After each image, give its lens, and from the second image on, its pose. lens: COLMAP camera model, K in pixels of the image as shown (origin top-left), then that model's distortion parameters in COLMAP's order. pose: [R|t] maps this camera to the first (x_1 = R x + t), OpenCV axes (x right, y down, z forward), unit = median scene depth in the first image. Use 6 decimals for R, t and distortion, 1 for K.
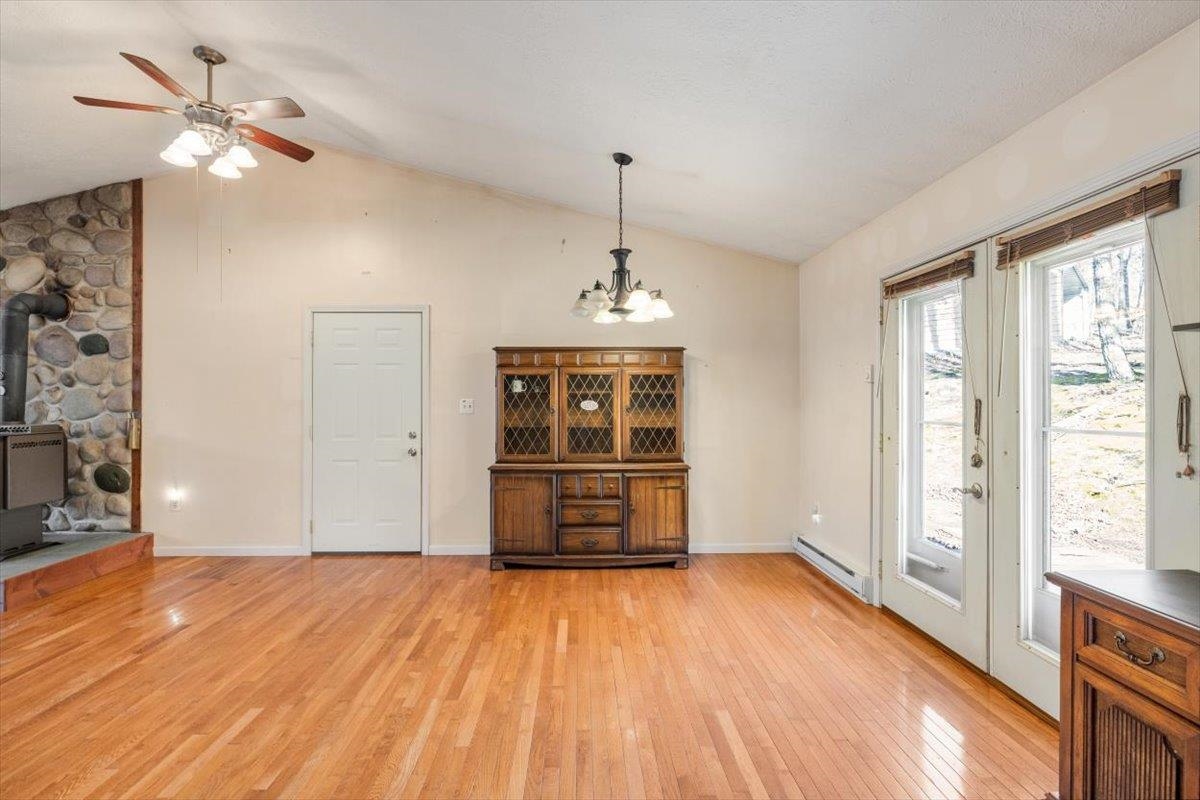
lens RADIAL K [[573.6, 0, 595.2], [0, 573.6, 401.6], [0, 0, 1]] dist [-0.002659, -0.000317]
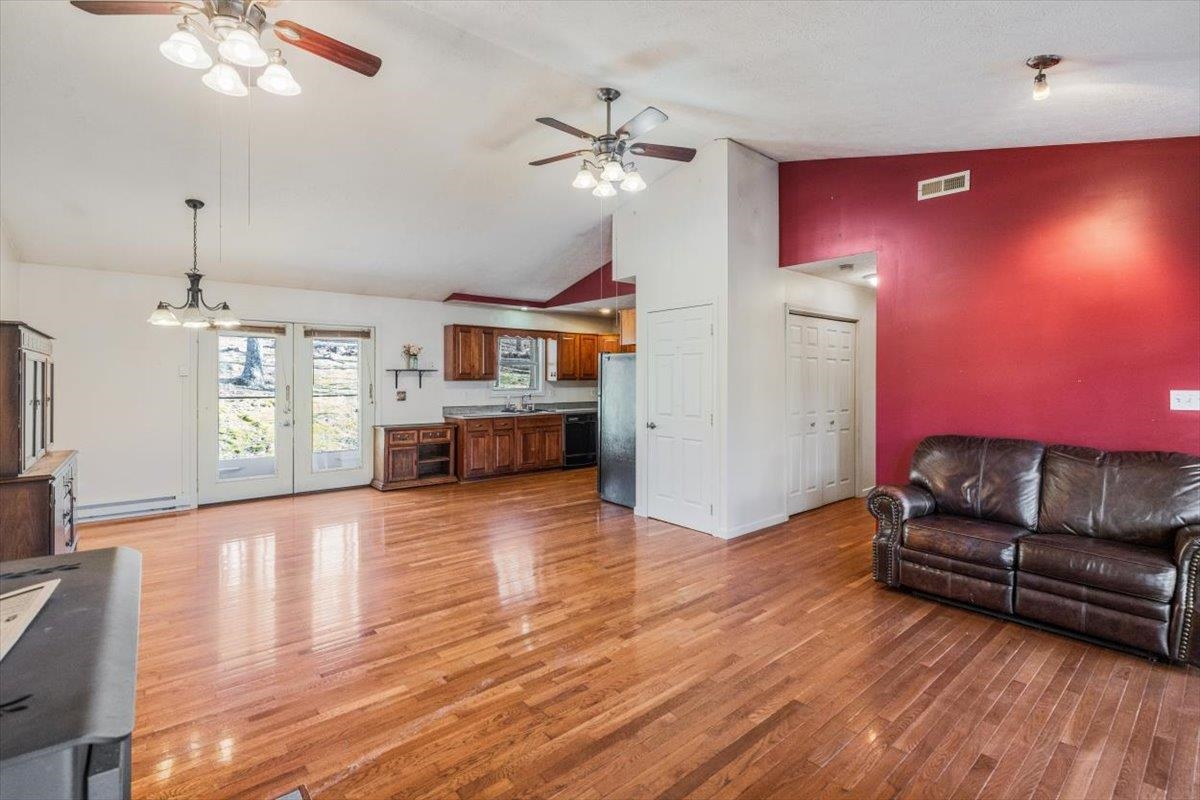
lens RADIAL K [[543.4, 0, 598.1], [0, 543.4, 375.8], [0, 0, 1]] dist [-0.001329, -0.000235]
pose [[-0.624515, 0.006575, 0.780985, -1.154880], [0.003633, 0.999978, -0.005515, -0.016263], [-0.781004, -0.000607, -0.624526, 0.816650]]
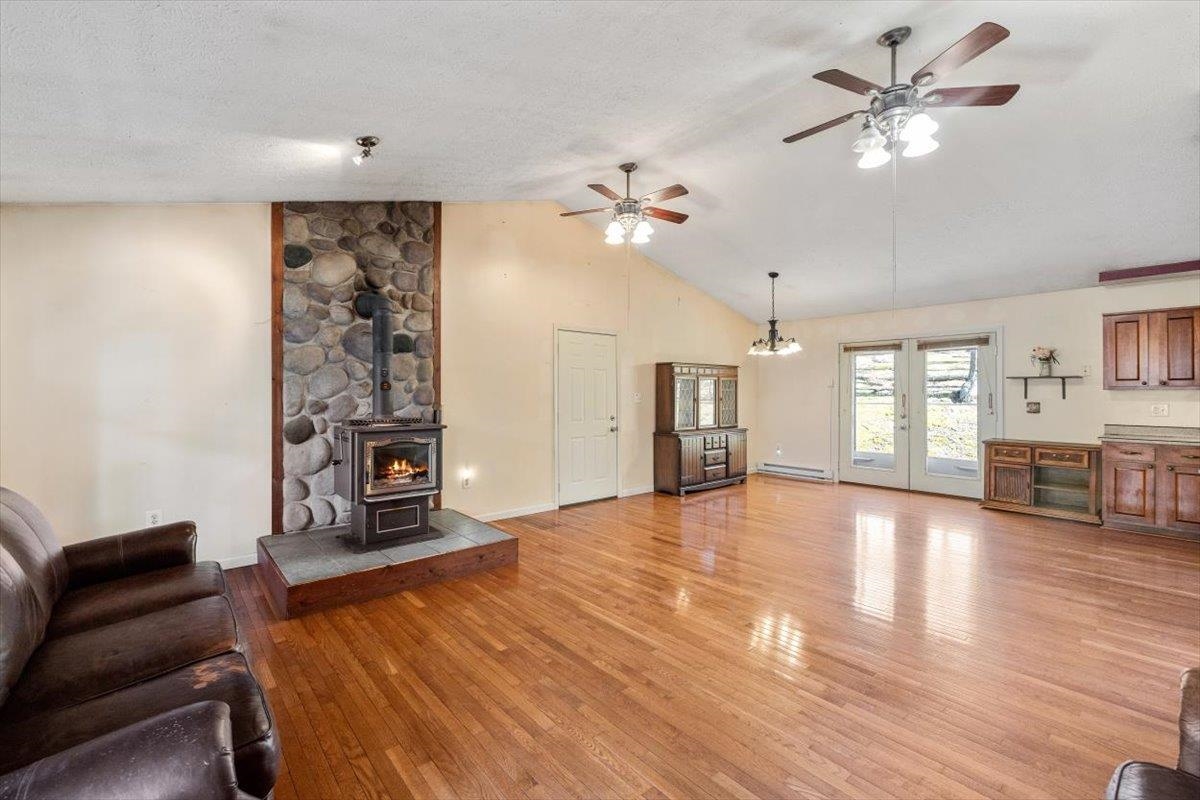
lens RADIAL K [[507.1, 0, 598.7], [0, 507.1, 392.0], [0, 0, 1]] dist [0.000267, -0.000055]
pose [[0.772543, 0.002359, 0.634958, -1.208332], [0.000469, 0.999991, -0.004285, -0.002809], [-0.634962, 0.003608, 0.772535, 0.010350]]
